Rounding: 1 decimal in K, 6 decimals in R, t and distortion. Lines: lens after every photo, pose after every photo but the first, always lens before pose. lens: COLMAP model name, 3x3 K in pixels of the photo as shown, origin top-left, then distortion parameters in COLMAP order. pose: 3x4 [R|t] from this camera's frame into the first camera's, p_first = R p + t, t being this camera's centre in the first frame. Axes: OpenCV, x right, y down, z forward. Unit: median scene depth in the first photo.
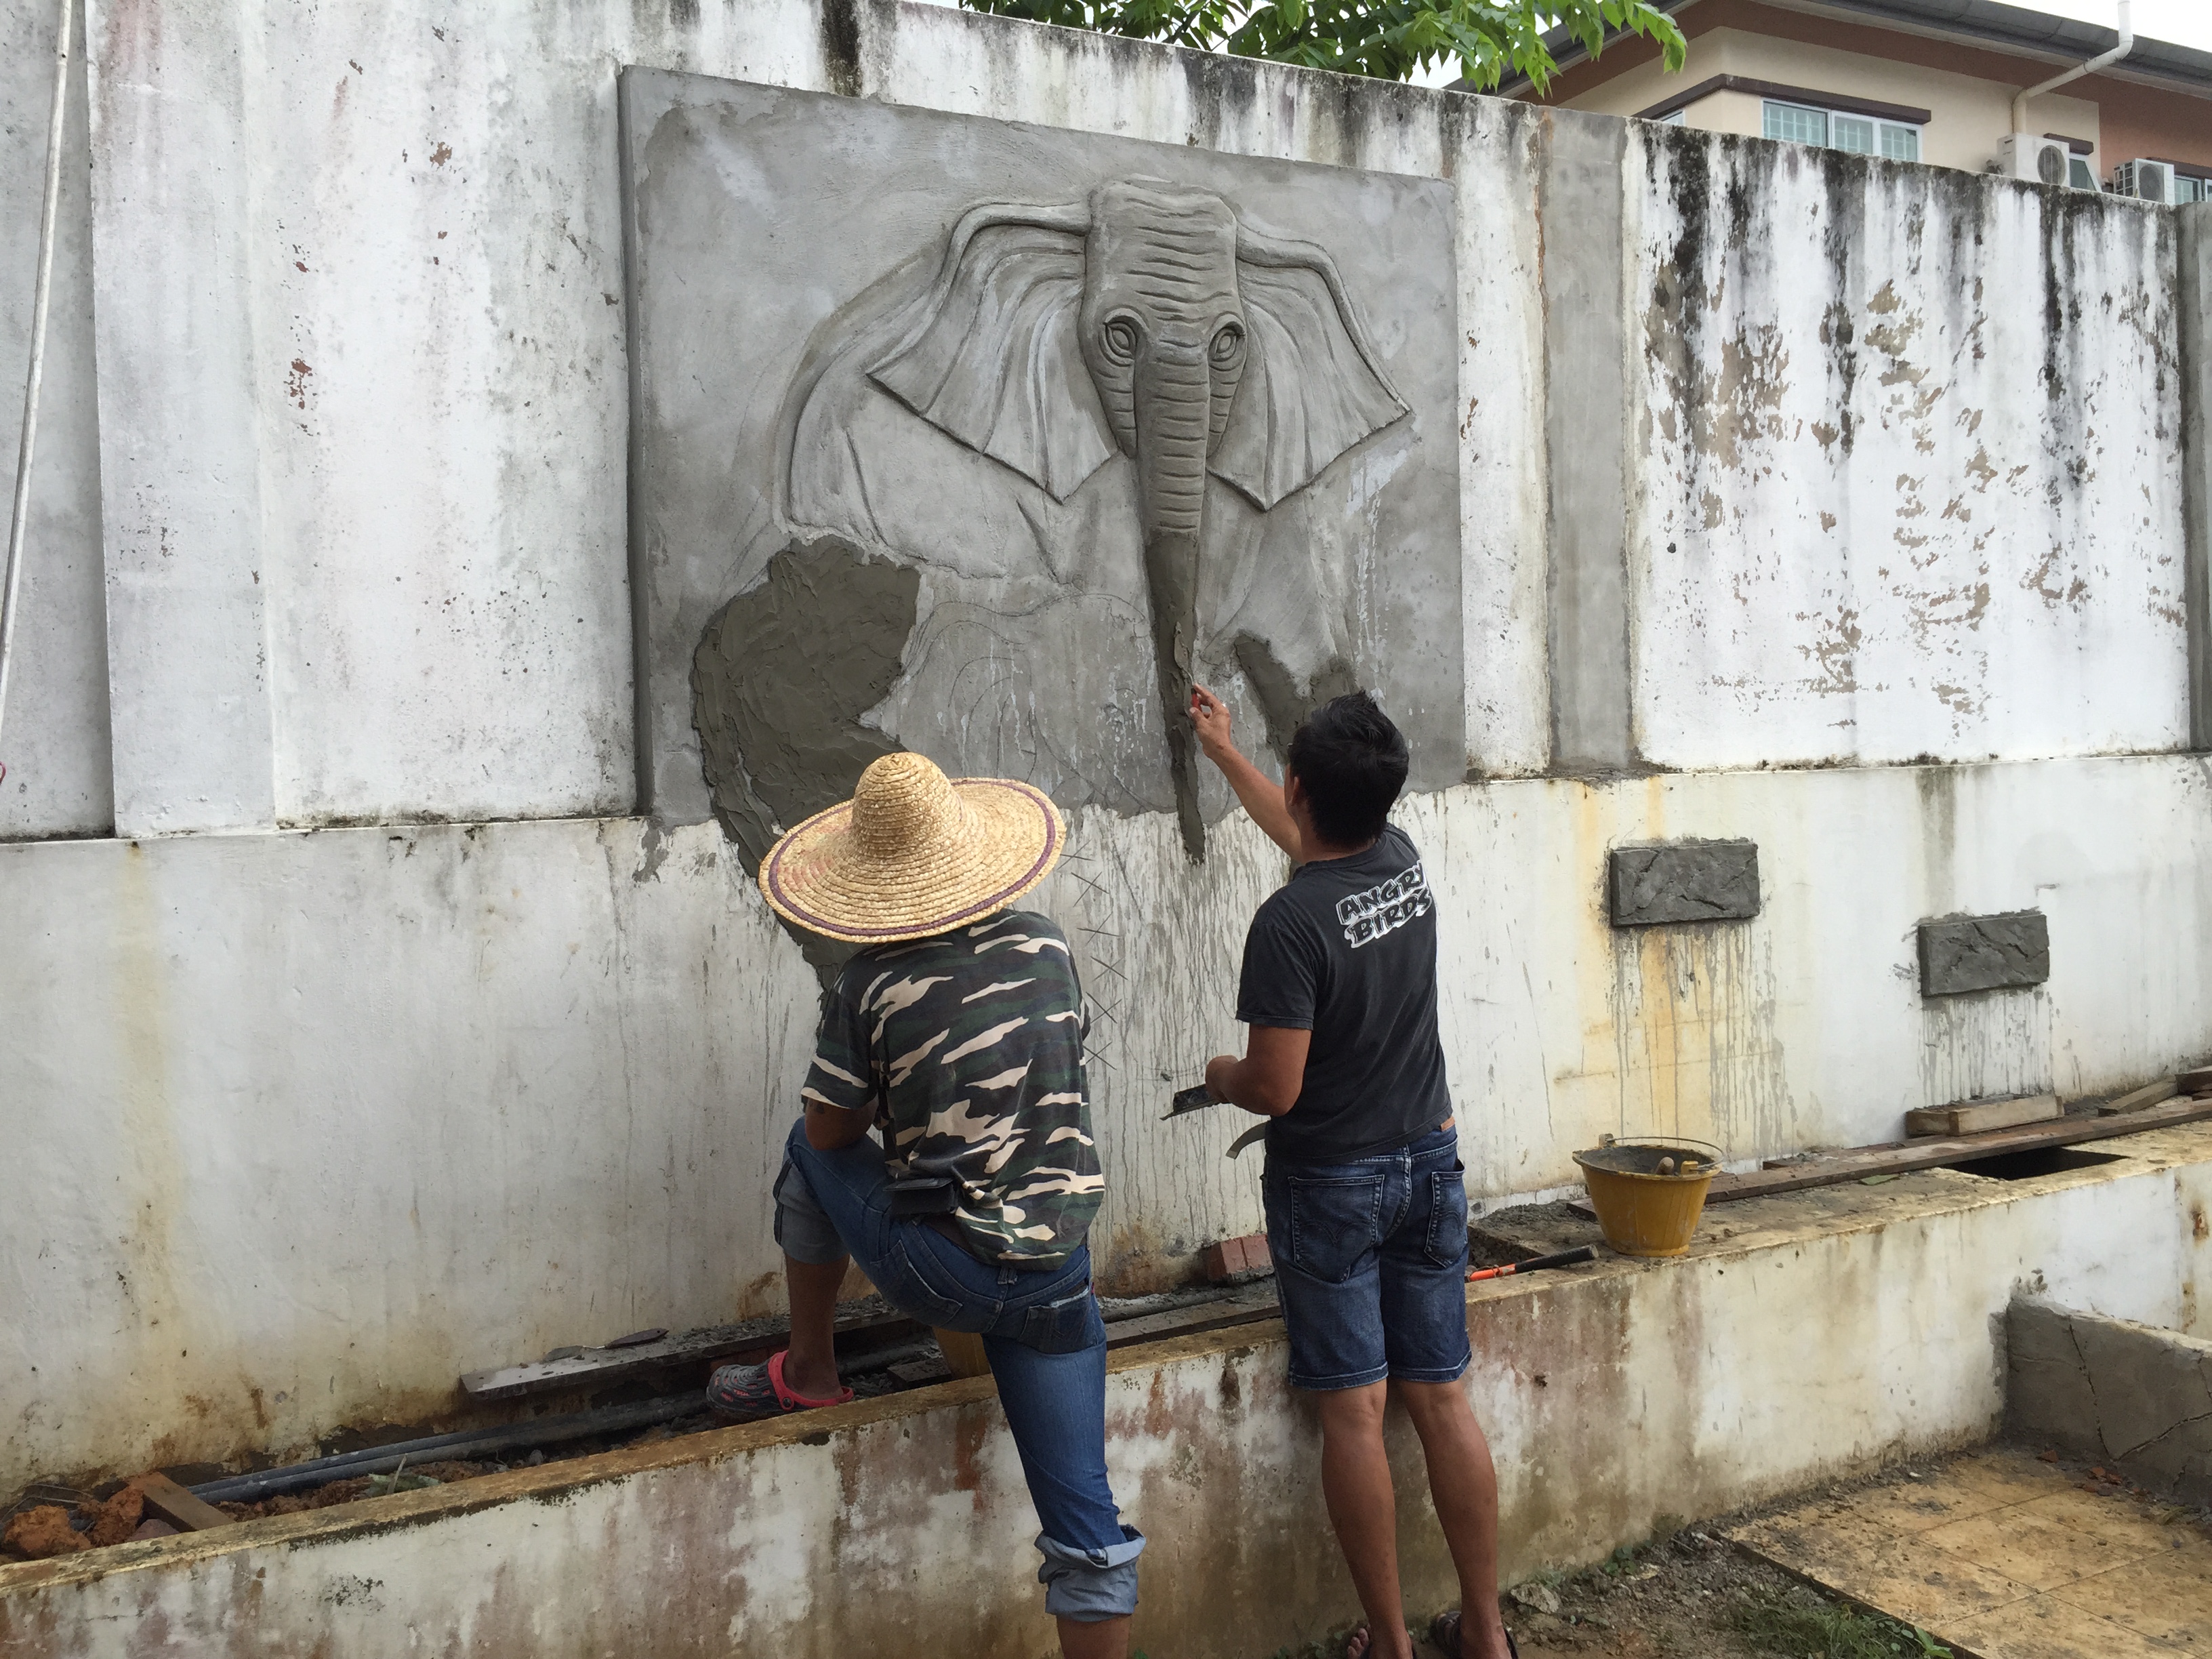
lens RADIAL K [[1892.2, 0, 1107.3], [0, 1892.2, 801.7], [0, 0, 1]] dist [0.078491, -0.126604]
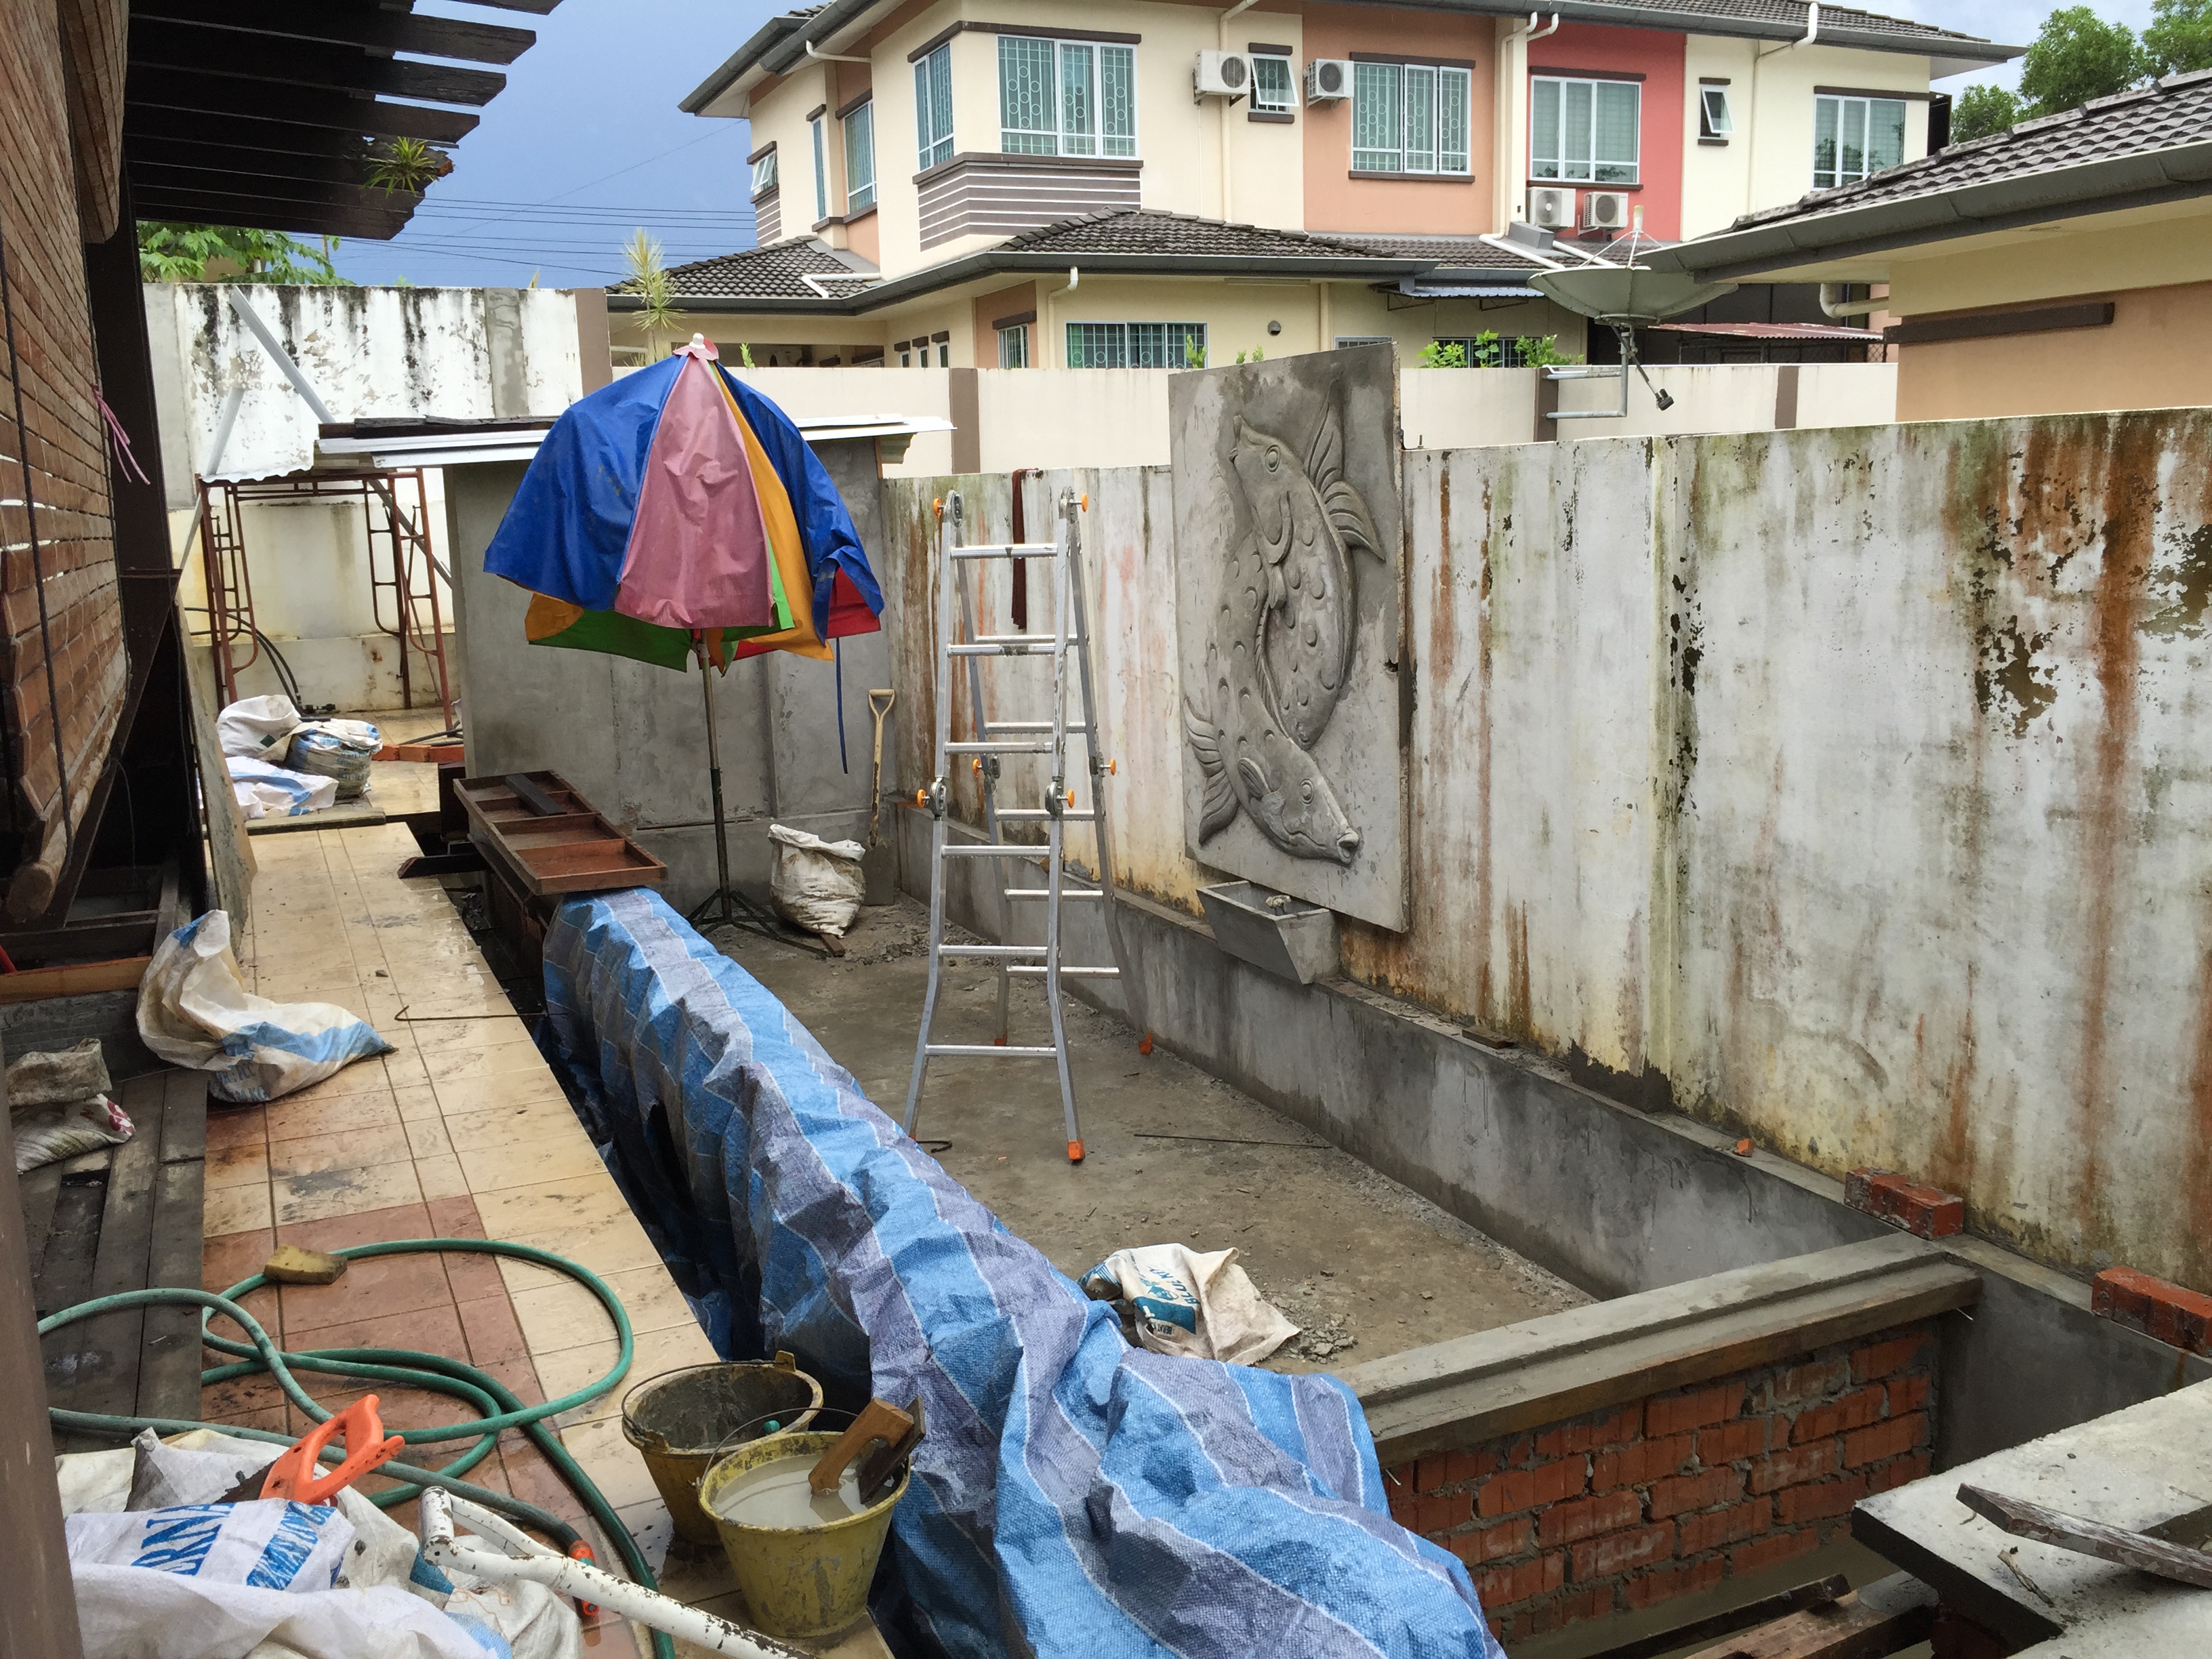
lens RADIAL K [[1892.2, 0, 1101.6], [0, 1892.2, 801.0], [0, 0, 1]] dist [0.078491, -0.126604]
pose [[0.999209, 0.008534, -0.038847, 1.808897], [-0.002794, 0.989358, 0.145477, -0.000156], [0.039675, -0.145253, 0.988599, -1.974401]]
